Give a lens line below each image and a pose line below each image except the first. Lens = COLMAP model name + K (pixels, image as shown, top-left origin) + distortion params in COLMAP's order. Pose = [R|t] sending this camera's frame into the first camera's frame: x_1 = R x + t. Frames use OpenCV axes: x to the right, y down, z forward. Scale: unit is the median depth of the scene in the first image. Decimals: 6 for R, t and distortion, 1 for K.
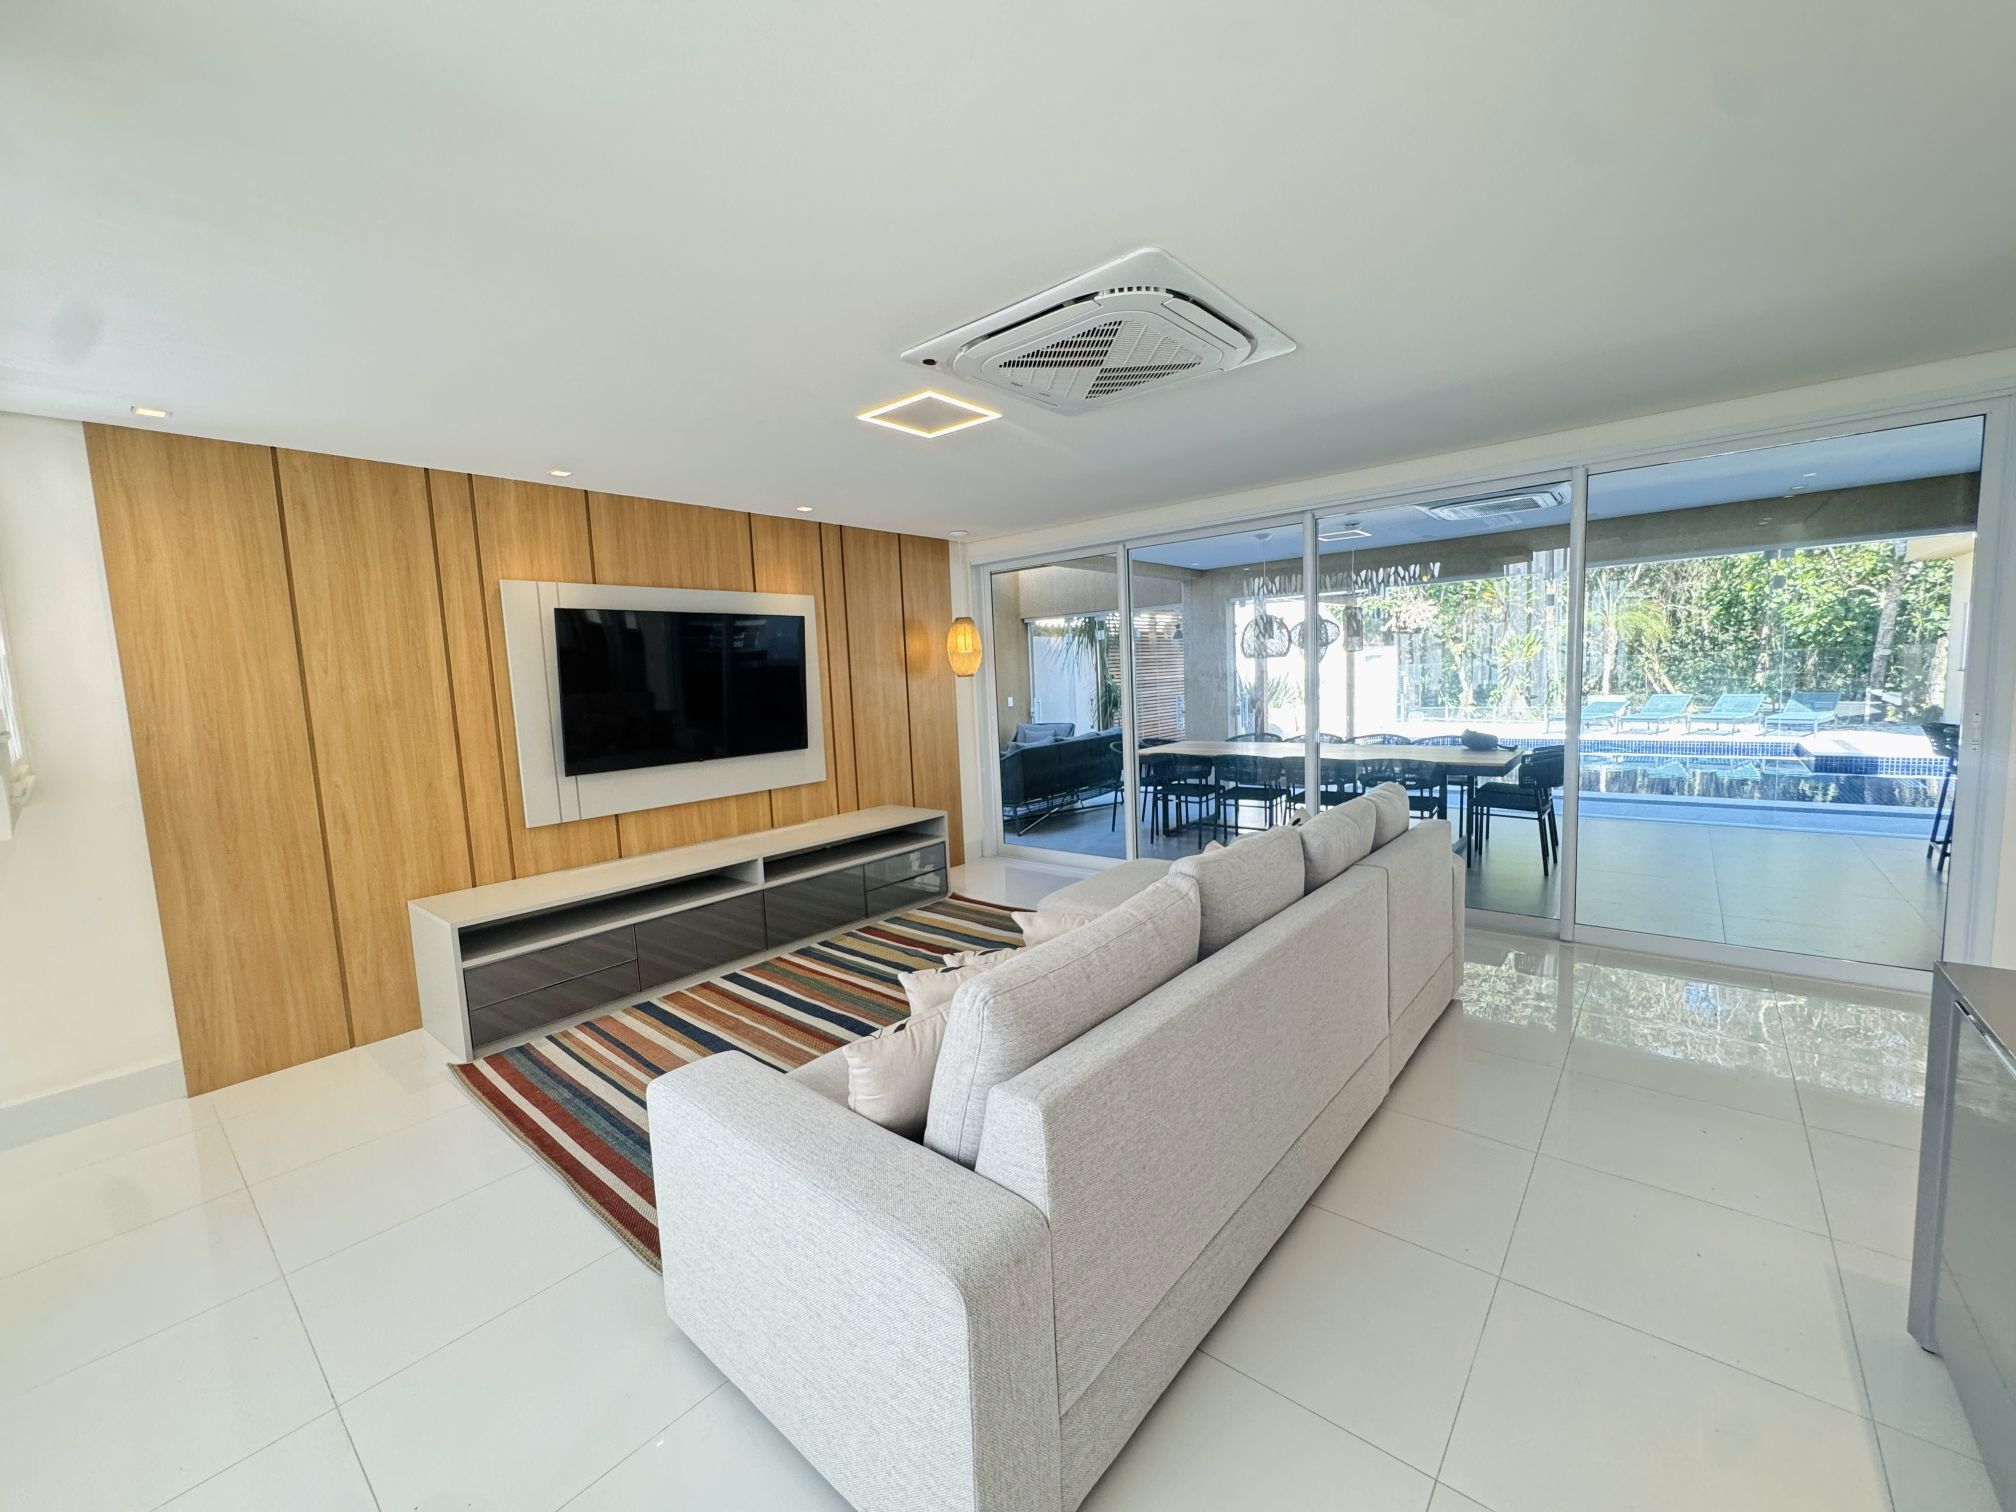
lens RADIAL K [[813.7, 0, 1006.1], [0, 813.7, 754.6], [0, 0, 1]] dist [-0.000484, 0.000023]
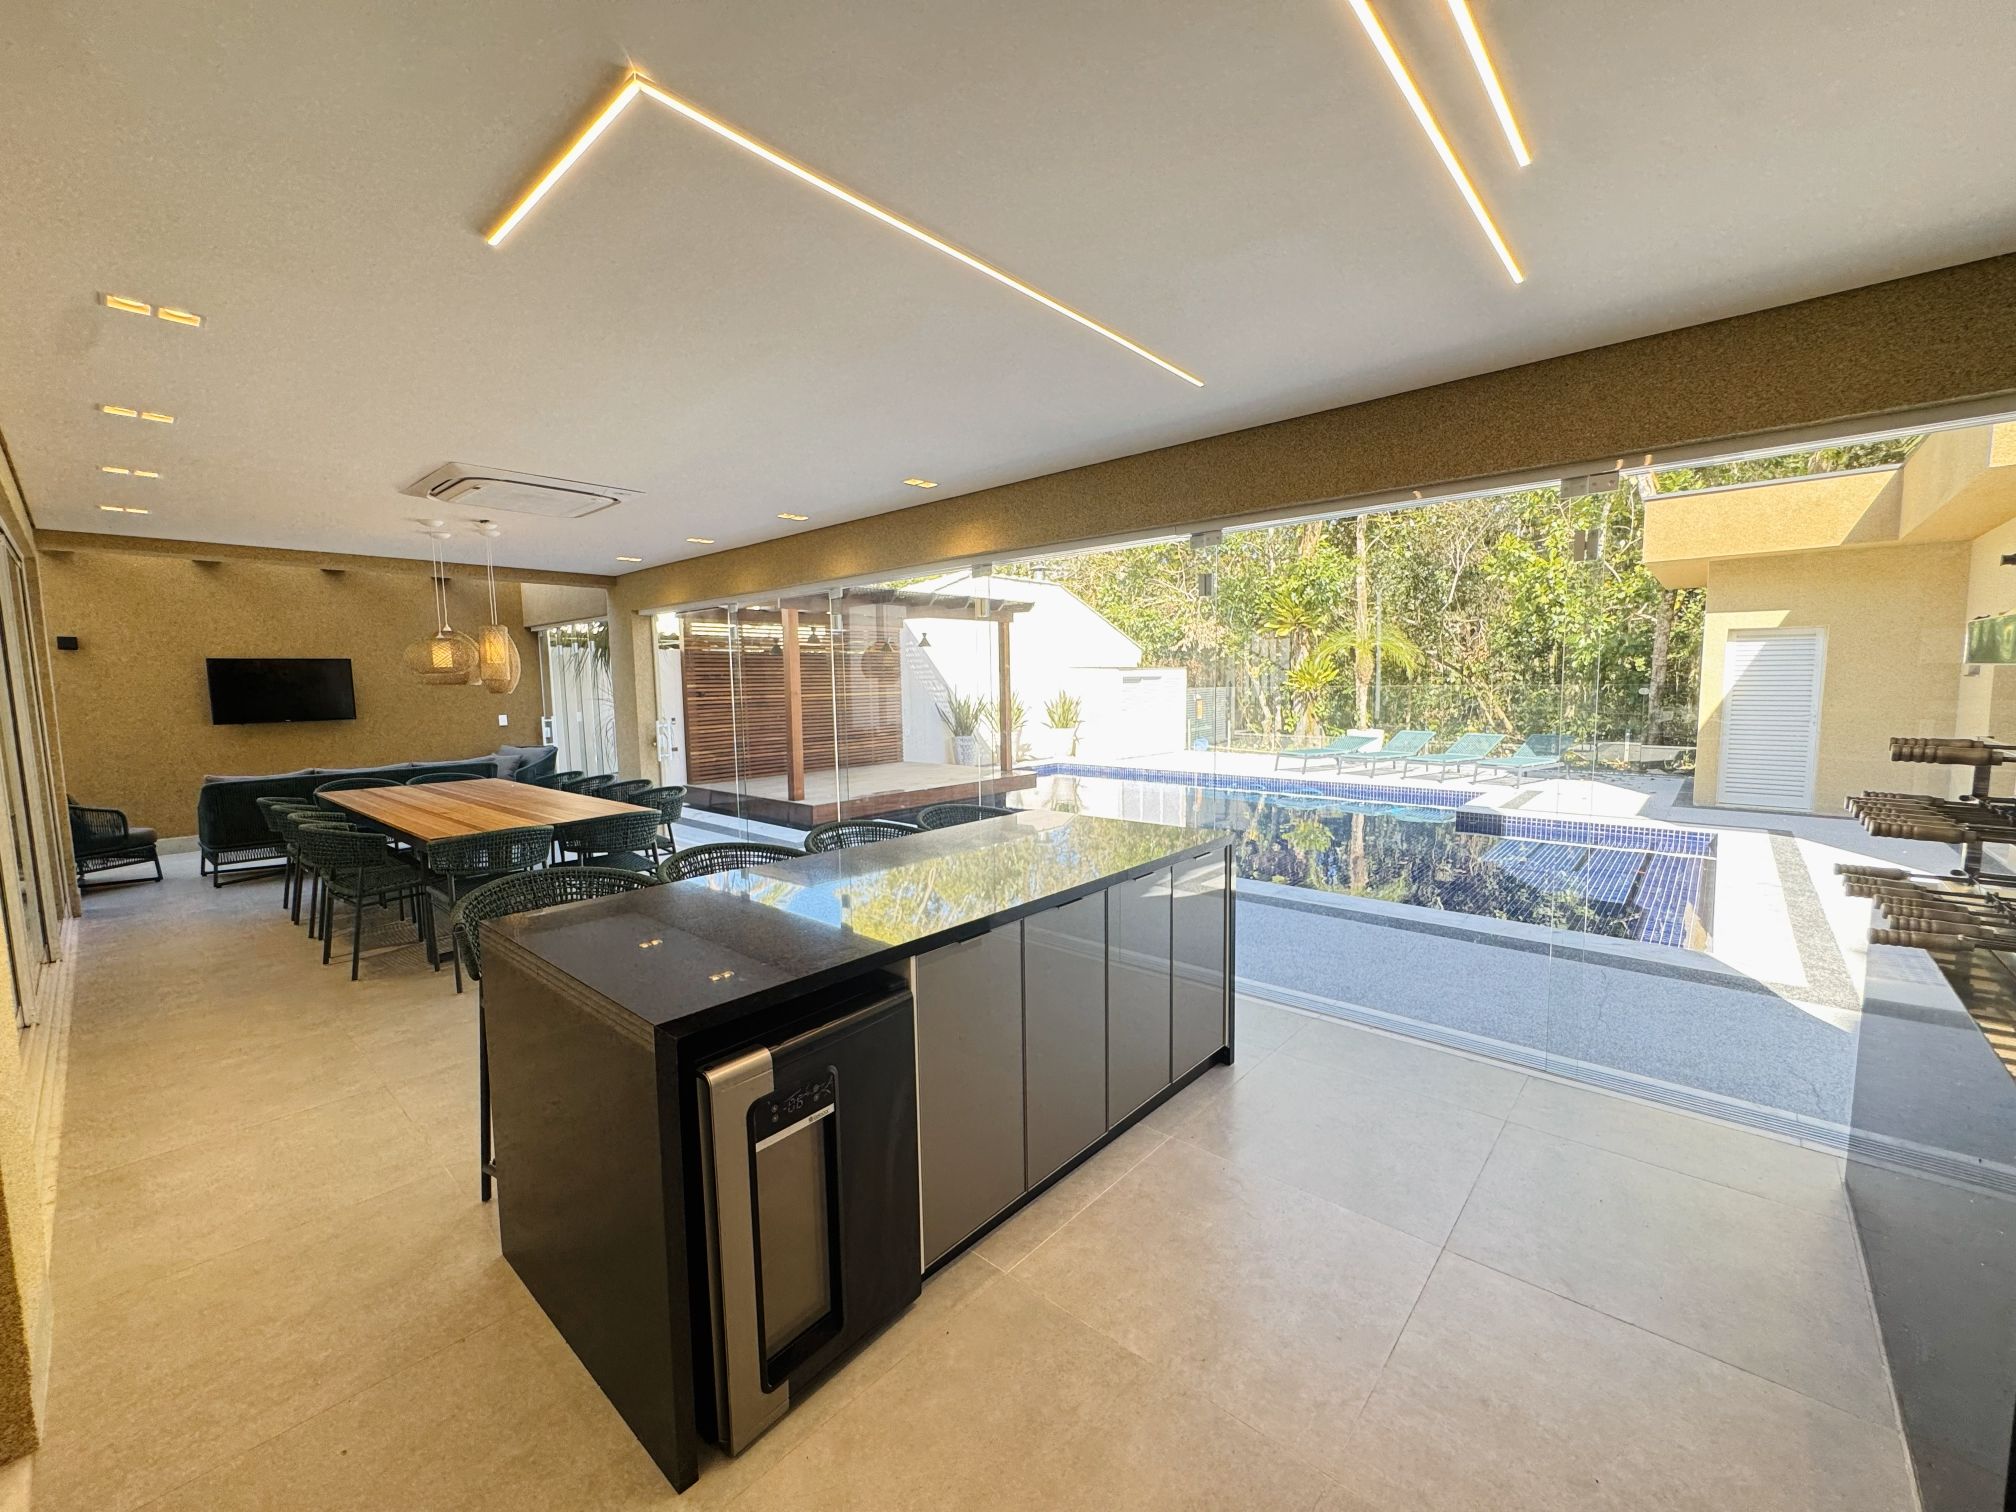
lens RADIAL K [[813.7, 0, 1006.1], [0, 813.7, 754.6], [0, 0, 1]] dist [-0.000484, 0.000023]
pose [[0.999060, 0.032038, -0.029183, 1.122851], [-0.032315, 0.999437, -0.009058, -0.071153], [0.028877, 0.009992, 0.999533, 0.235133]]
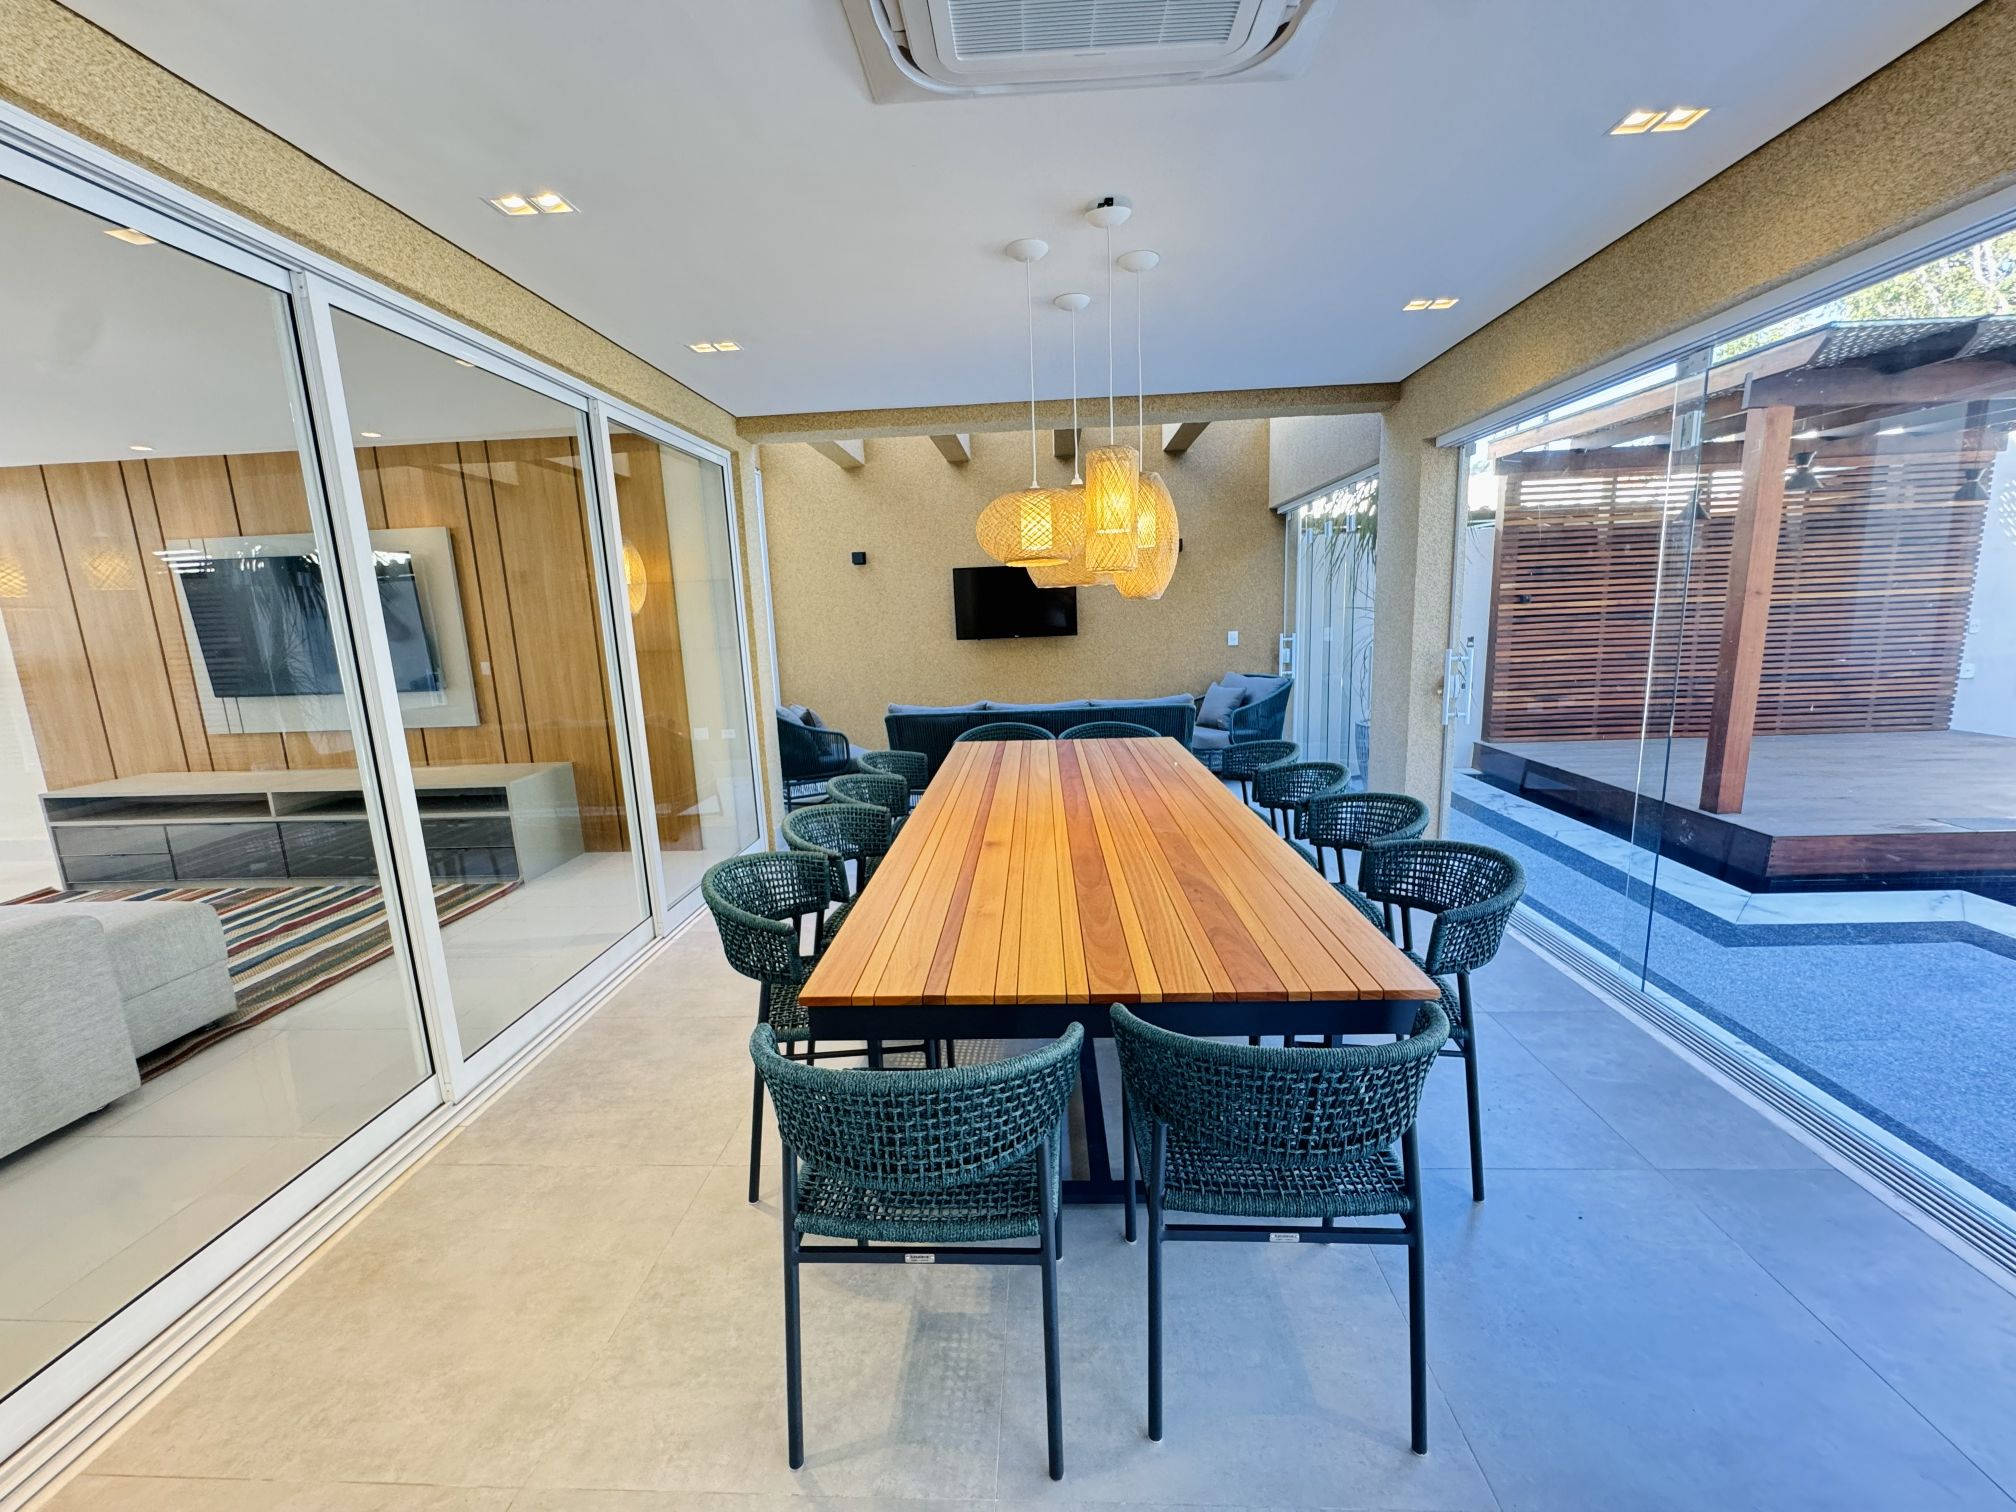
lens RADIAL K [[813.7, 0, 1006.1], [0, 813.7, 754.6], [0, 0, 1]] dist [-0.000484, 0.000023]
pose [[0.604841, 0.162414, -0.779608, 0.829944], [-0.070702, 0.986067, 0.150573, -0.111122], [0.793202, -0.035953, 0.607897, 0.839980]]
